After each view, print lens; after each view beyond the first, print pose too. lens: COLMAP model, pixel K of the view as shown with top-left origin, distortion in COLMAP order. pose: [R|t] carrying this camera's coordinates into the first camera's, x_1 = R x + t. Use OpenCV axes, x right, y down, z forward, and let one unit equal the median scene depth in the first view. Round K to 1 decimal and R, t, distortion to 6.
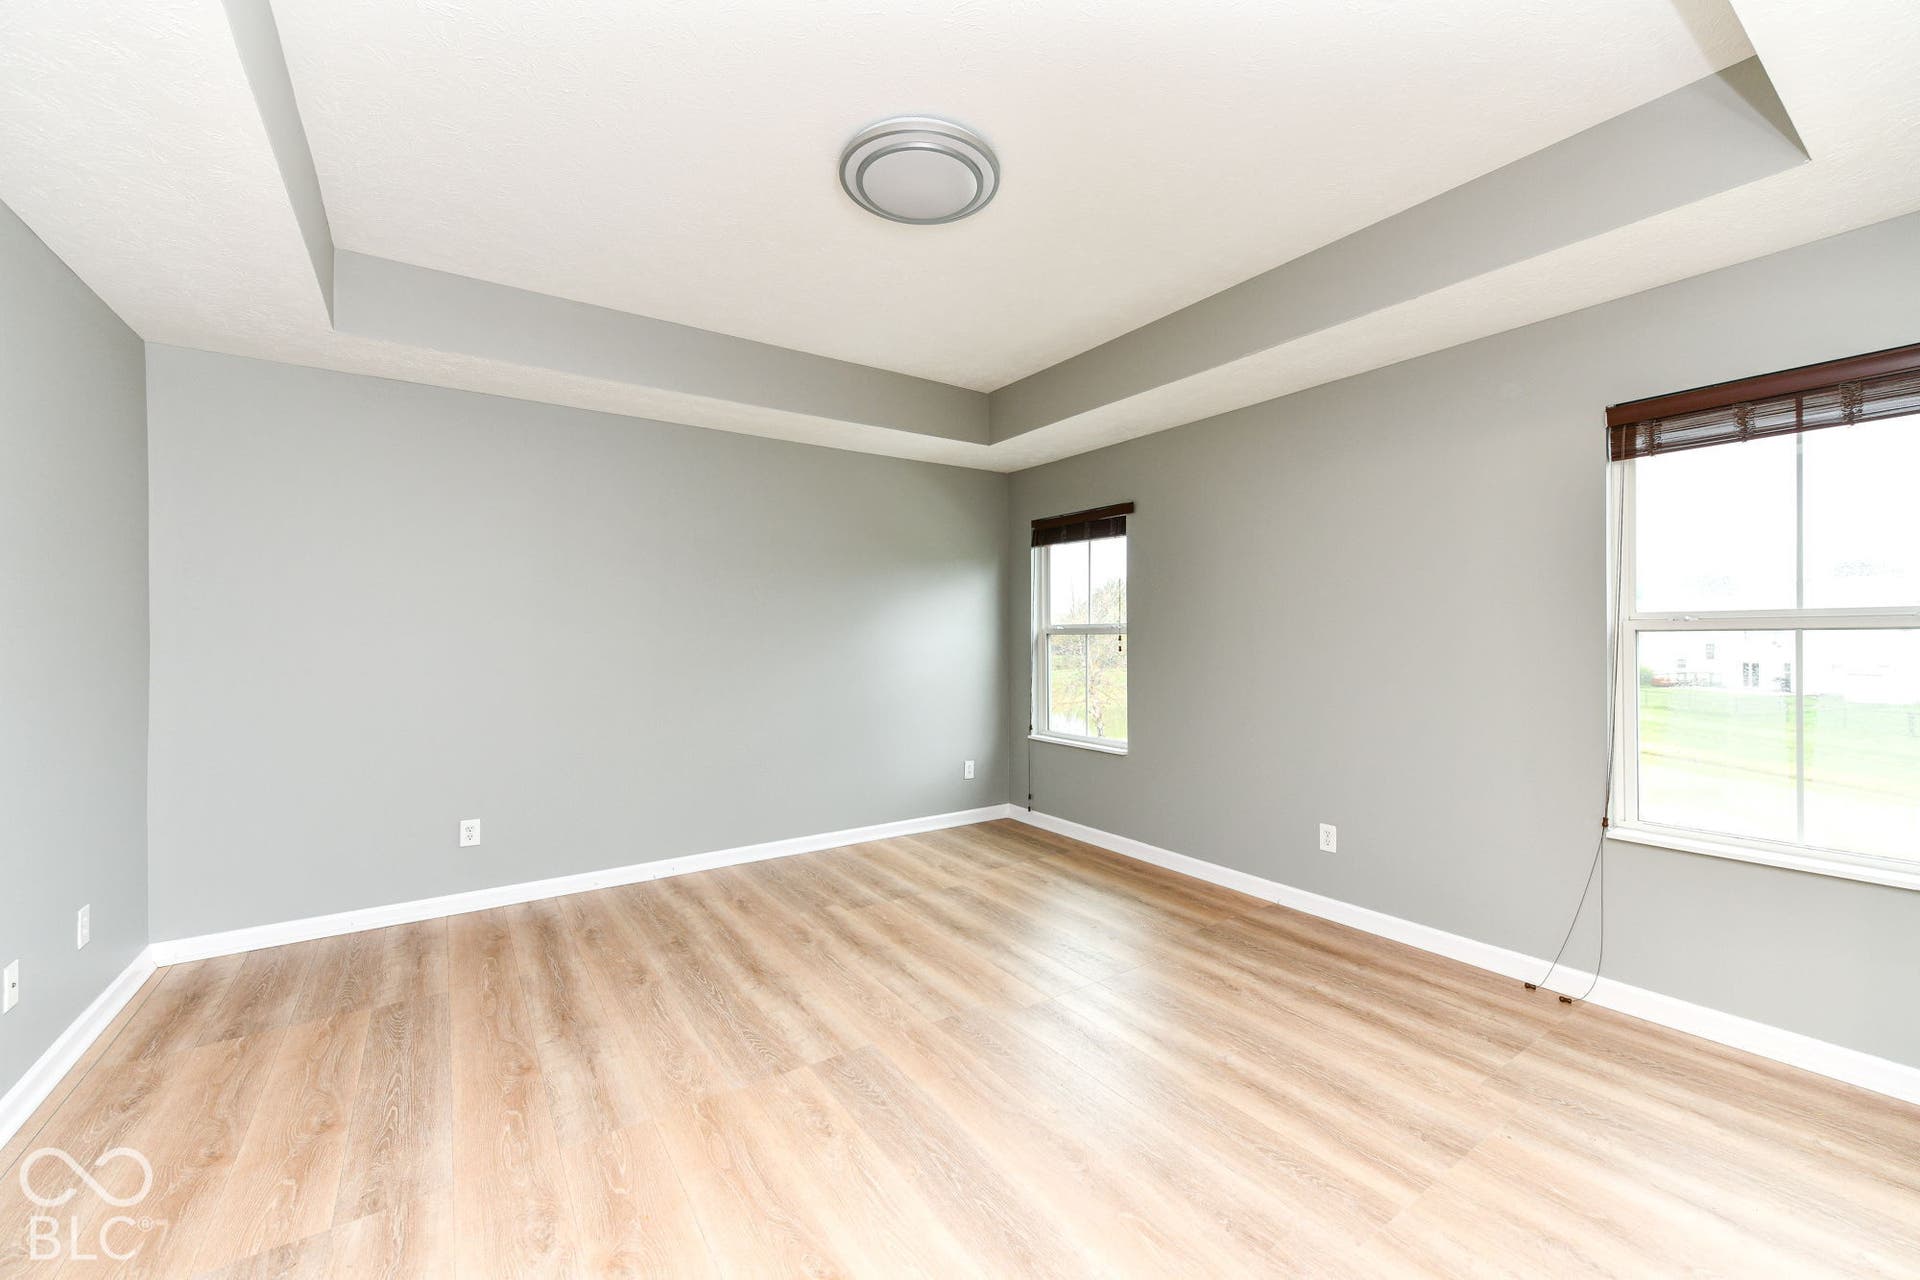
lens RADIAL K [[768.0, 0, 1003.6], [0, 768.0, 637.7], [0, 0, 1]] dist [0.001177, -0.000159]
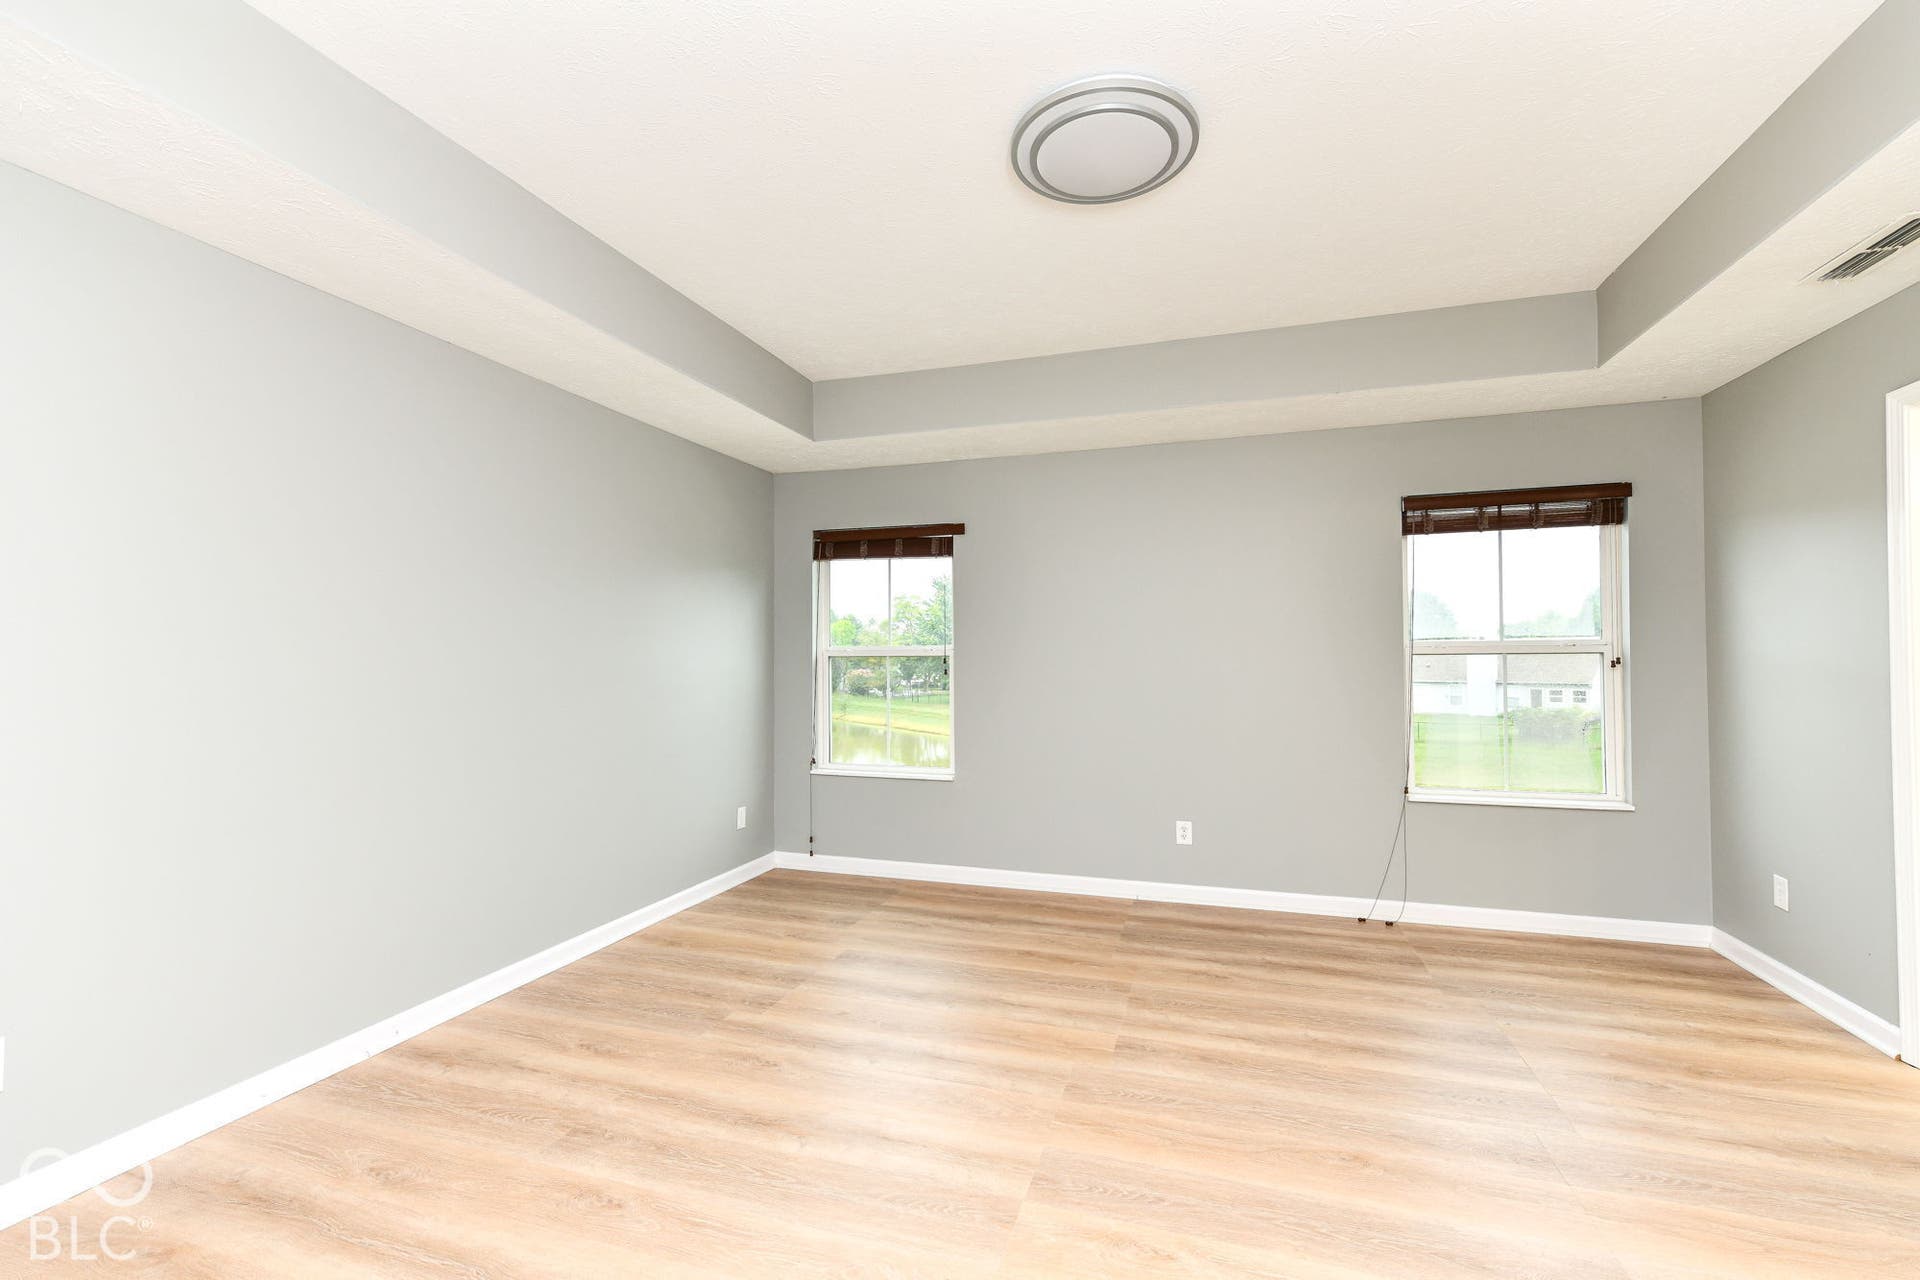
lens RADIAL K [[757.8, 0, 993.4], [0, 757.8, 643.3], [0, 0, 1]] dist [0.002132, -0.000315]
pose [[0.800523, 0.013026, 0.599161, -0.492985], [0.002170, 0.999694, -0.024633, 0.002750], [-0.599299, 0.021019, 0.800250, 0.251235]]
